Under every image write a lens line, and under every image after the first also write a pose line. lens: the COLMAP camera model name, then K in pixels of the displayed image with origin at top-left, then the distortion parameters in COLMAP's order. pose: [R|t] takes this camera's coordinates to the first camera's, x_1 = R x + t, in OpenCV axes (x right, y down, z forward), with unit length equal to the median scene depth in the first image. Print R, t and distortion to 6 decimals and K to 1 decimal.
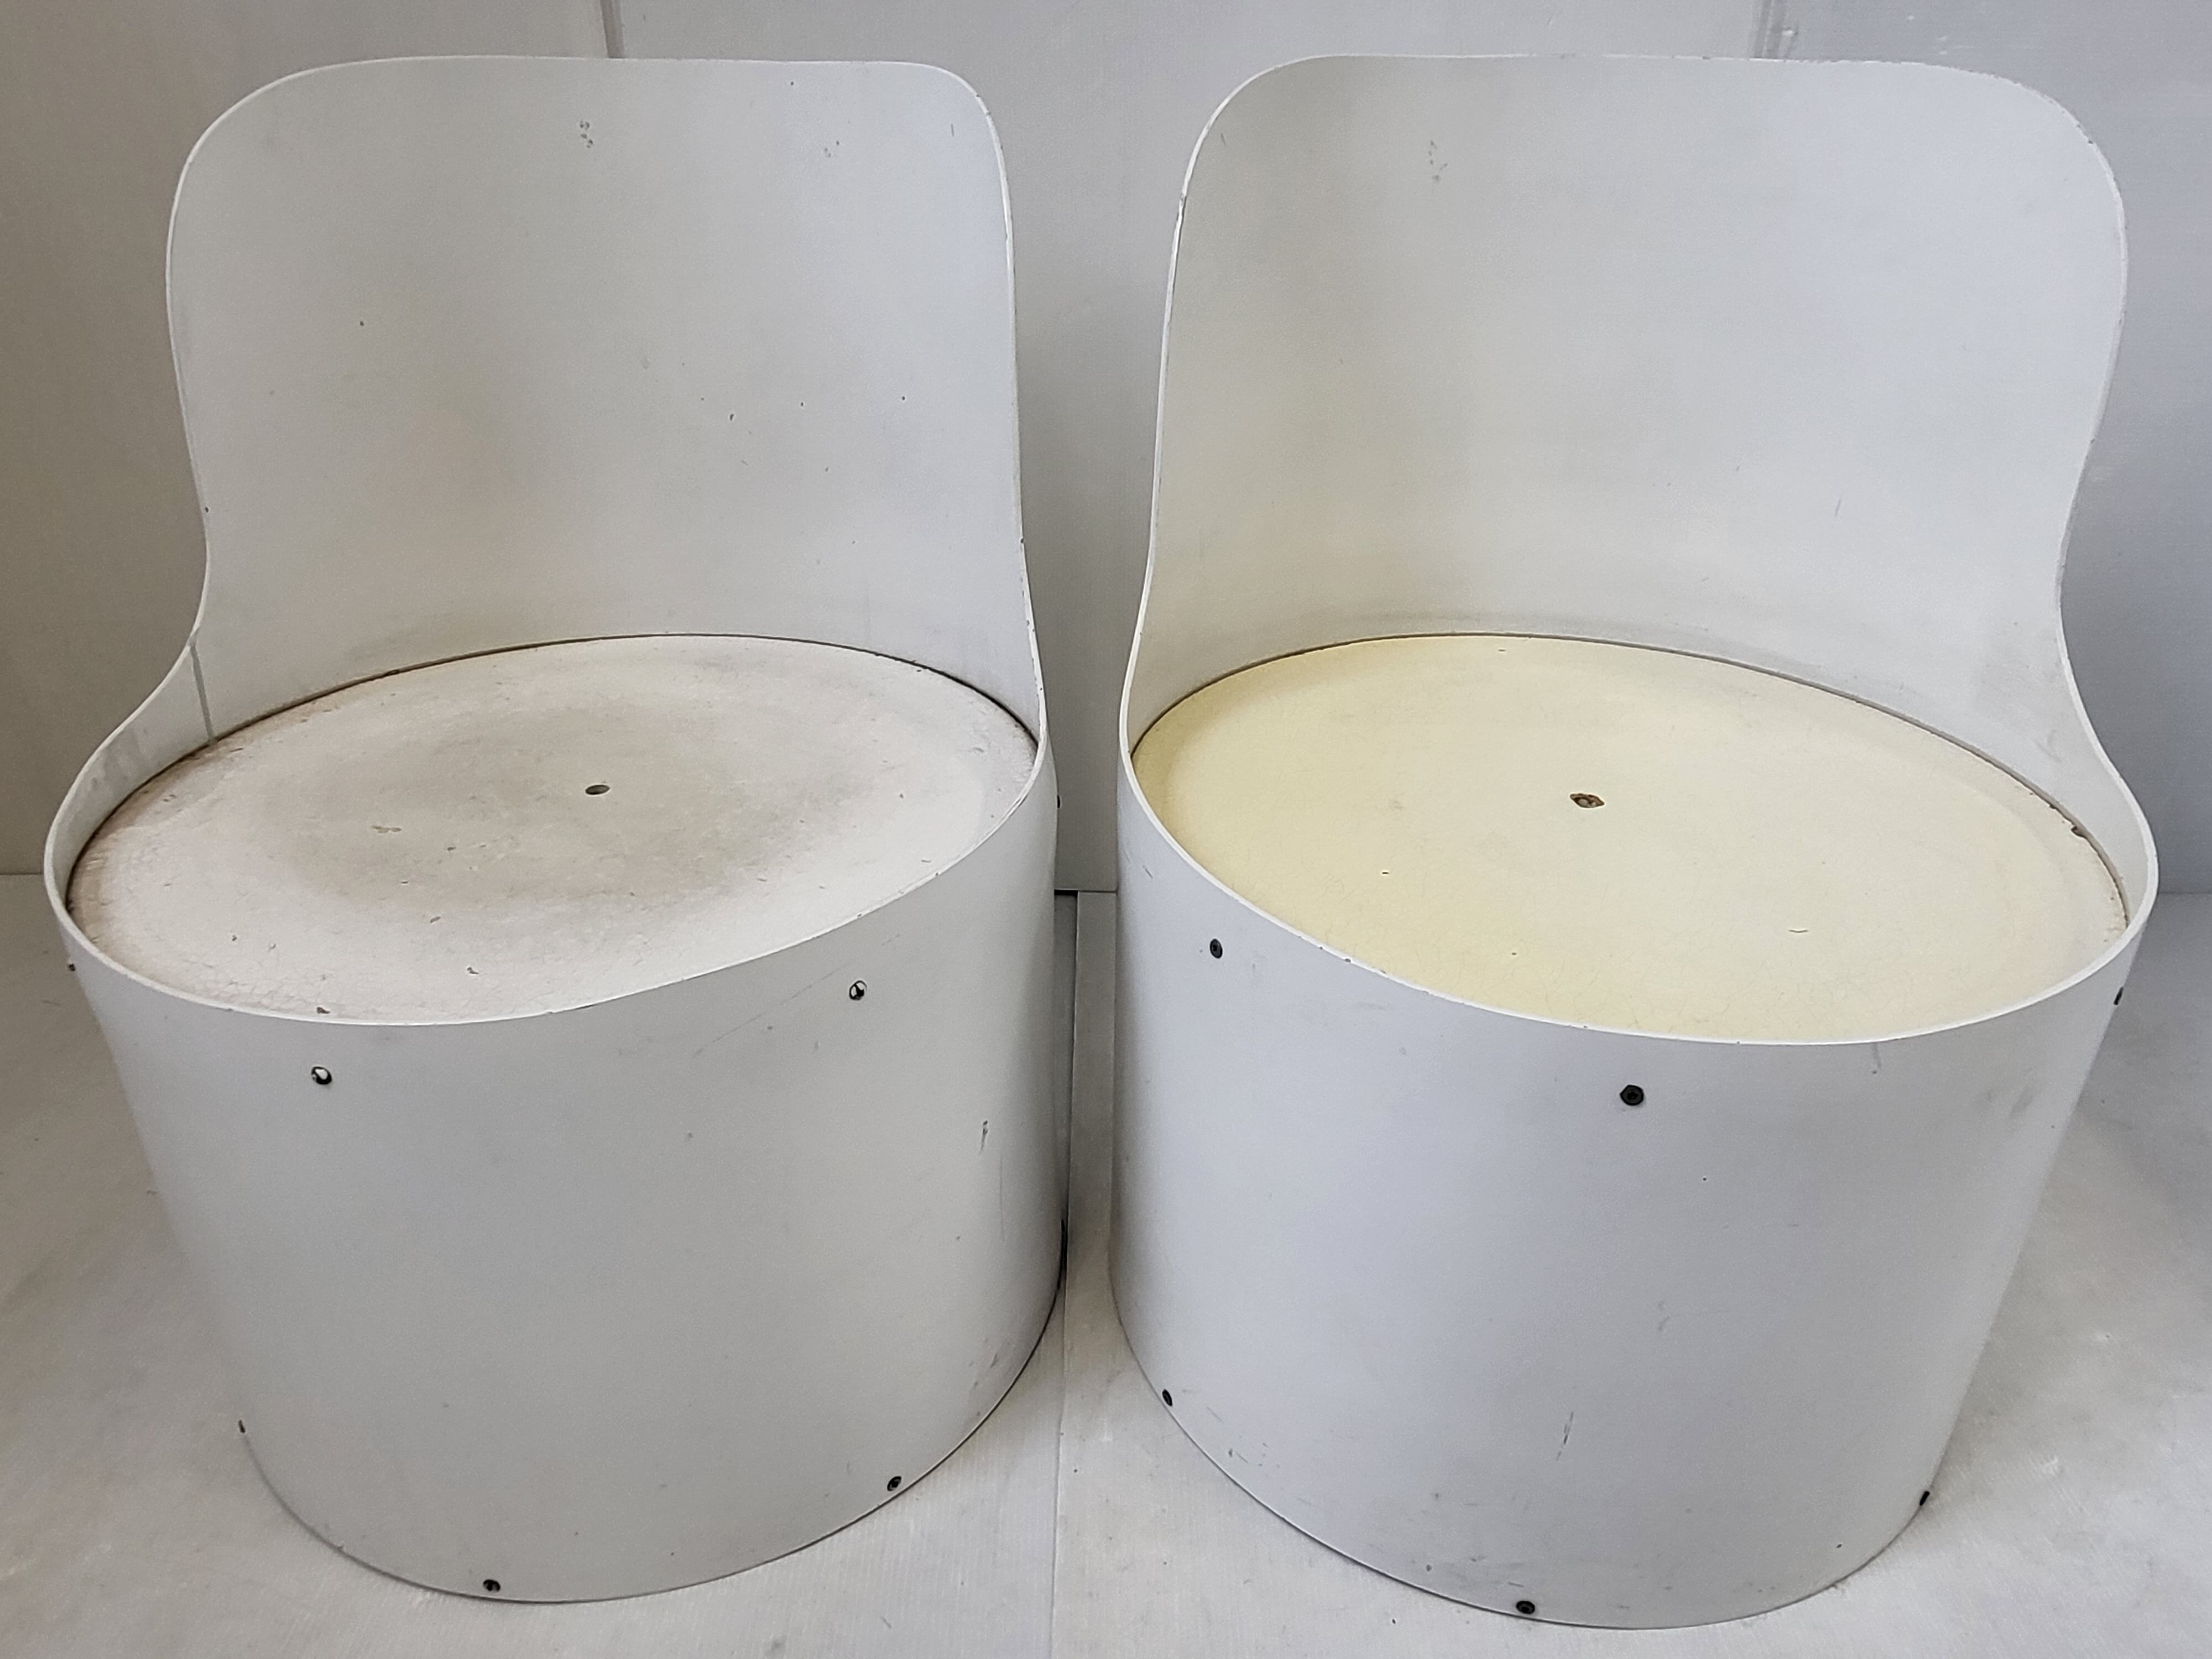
lens RADIAL K [[1003.3, 0, 1106.0], [0, 1003.3, 829.5], [0, 0, 1]] dist [0.001206, 0.000406]
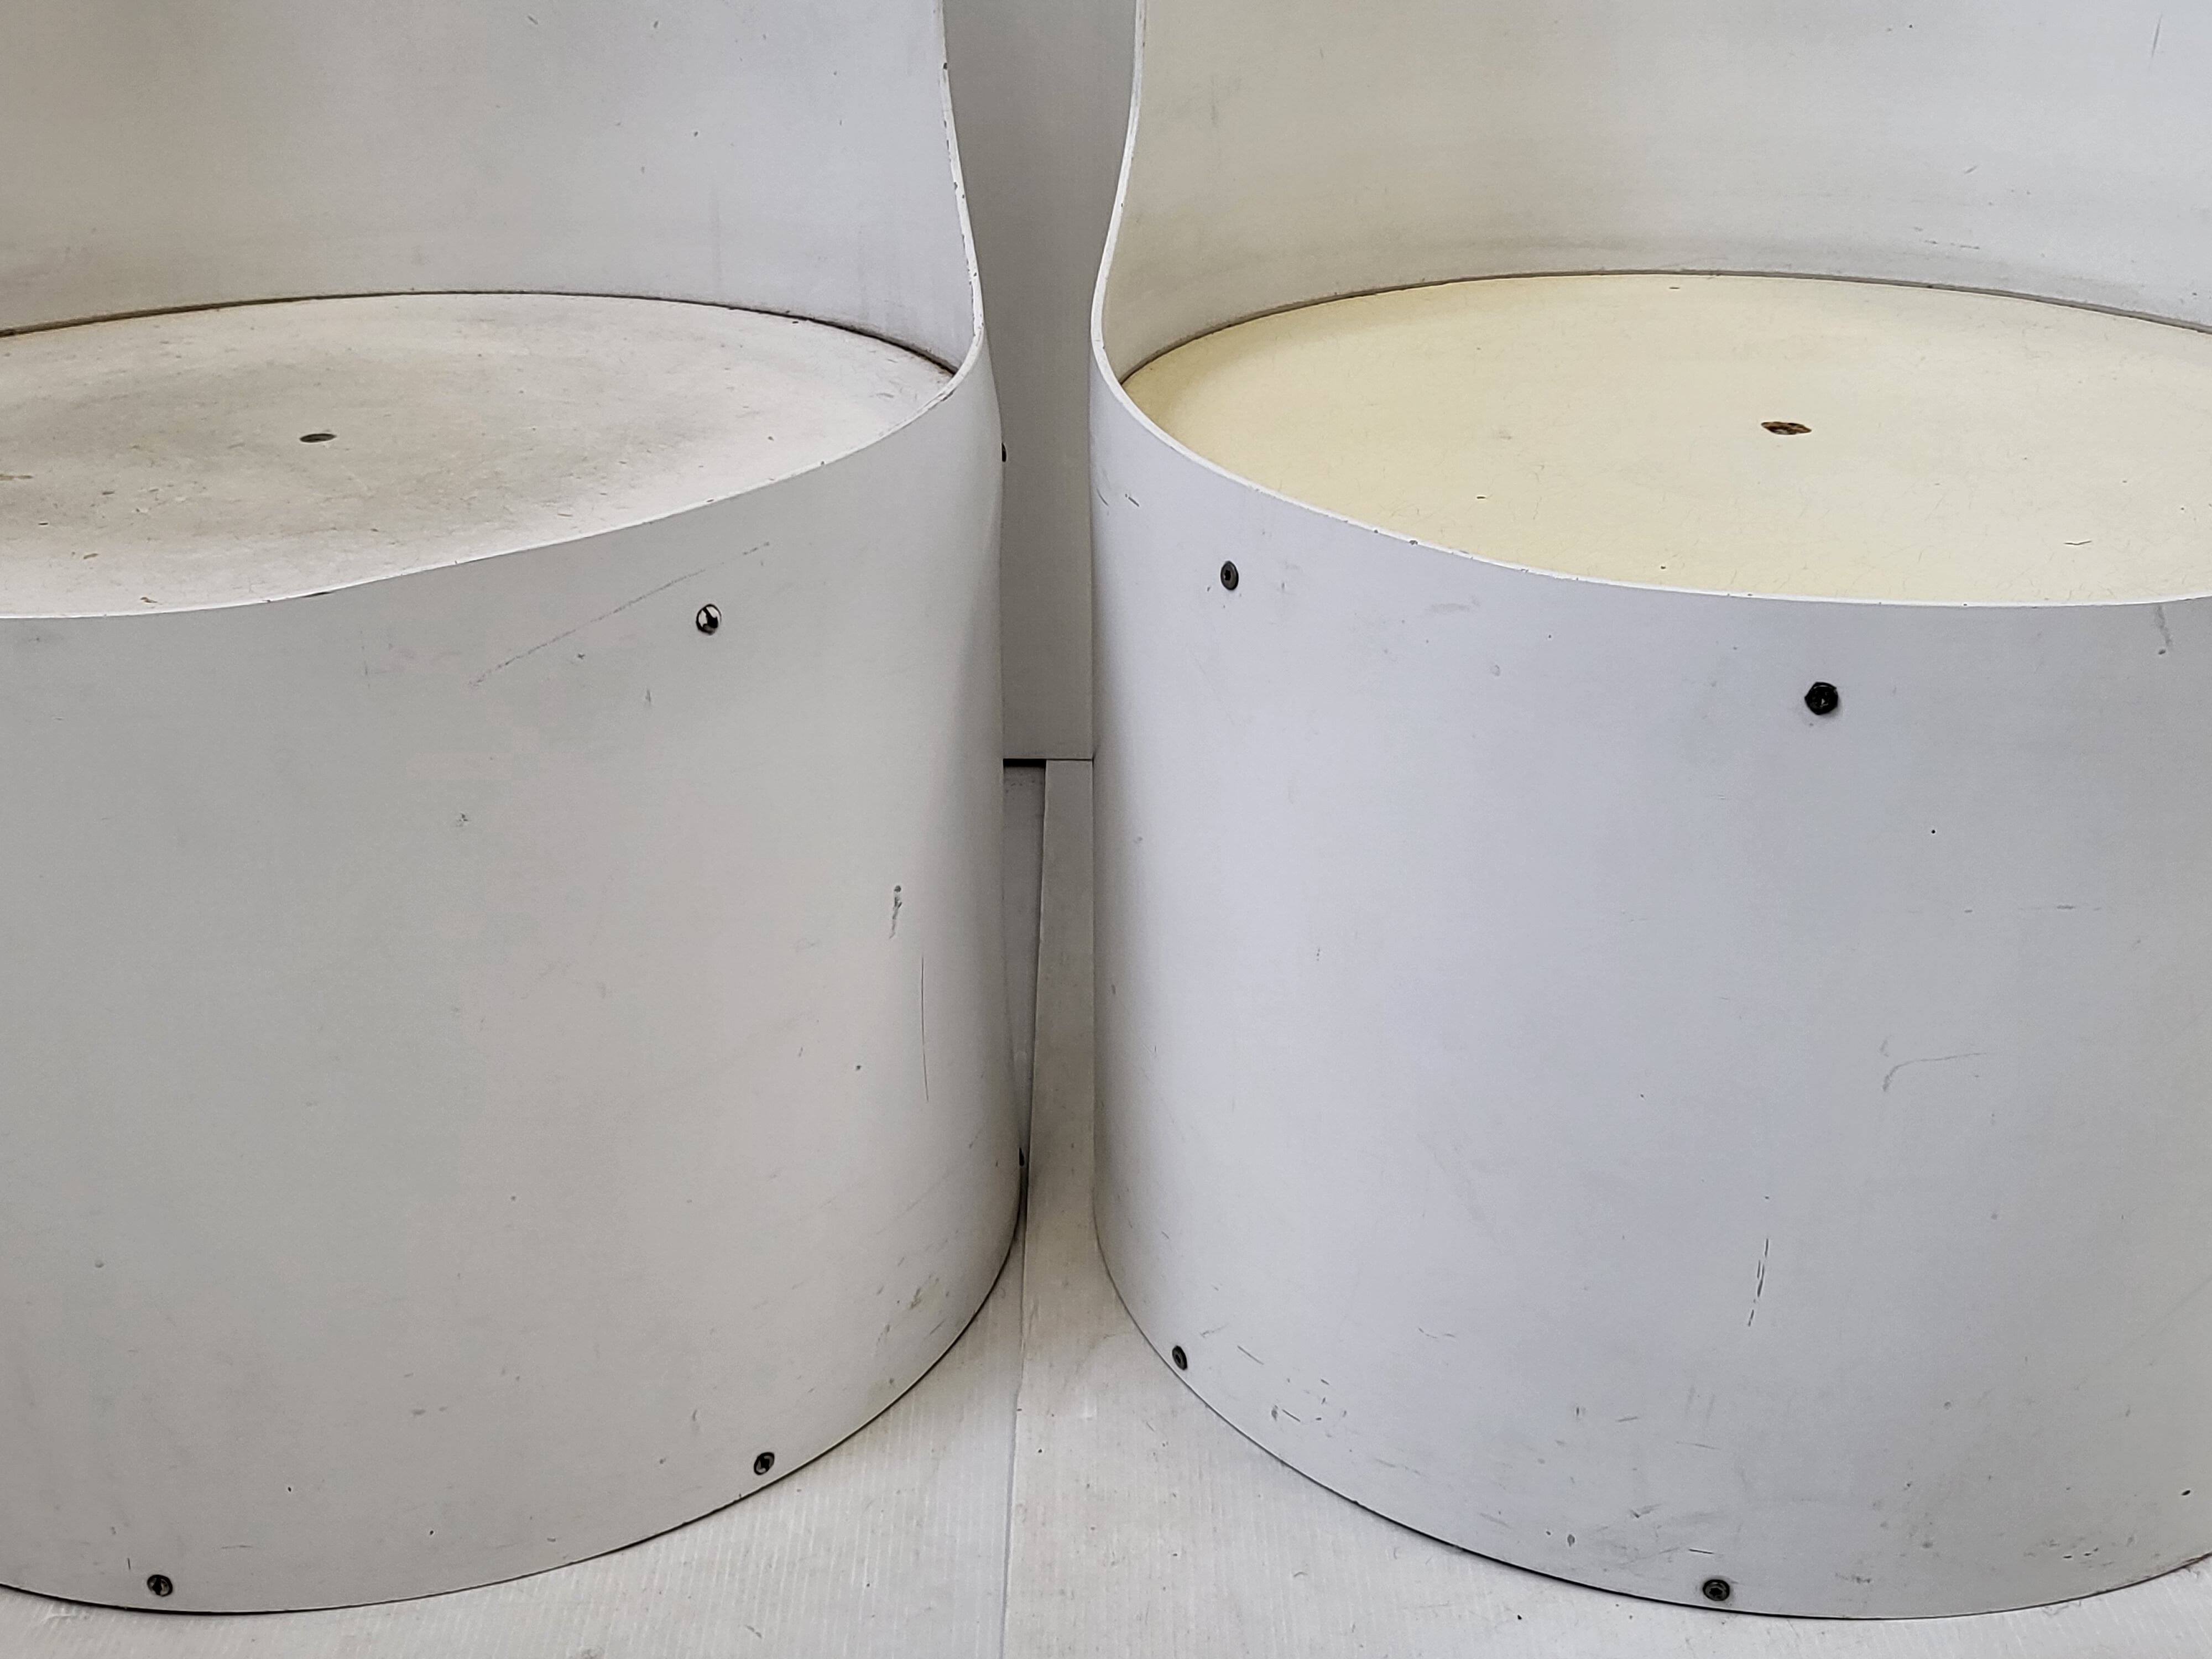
lens RADIAL K [[1651.1, 0, 1110.1], [0, 1651.1, 806.3], [0, 0, 1]] dist [-0.008220, 0.000476]
pose [[0.999906, -0.013461, 0.002522, 0.018283], [0.013553, 0.999073, -0.040868, 0.260349], [-0.001969, 0.040898, 0.999161, -0.095274]]
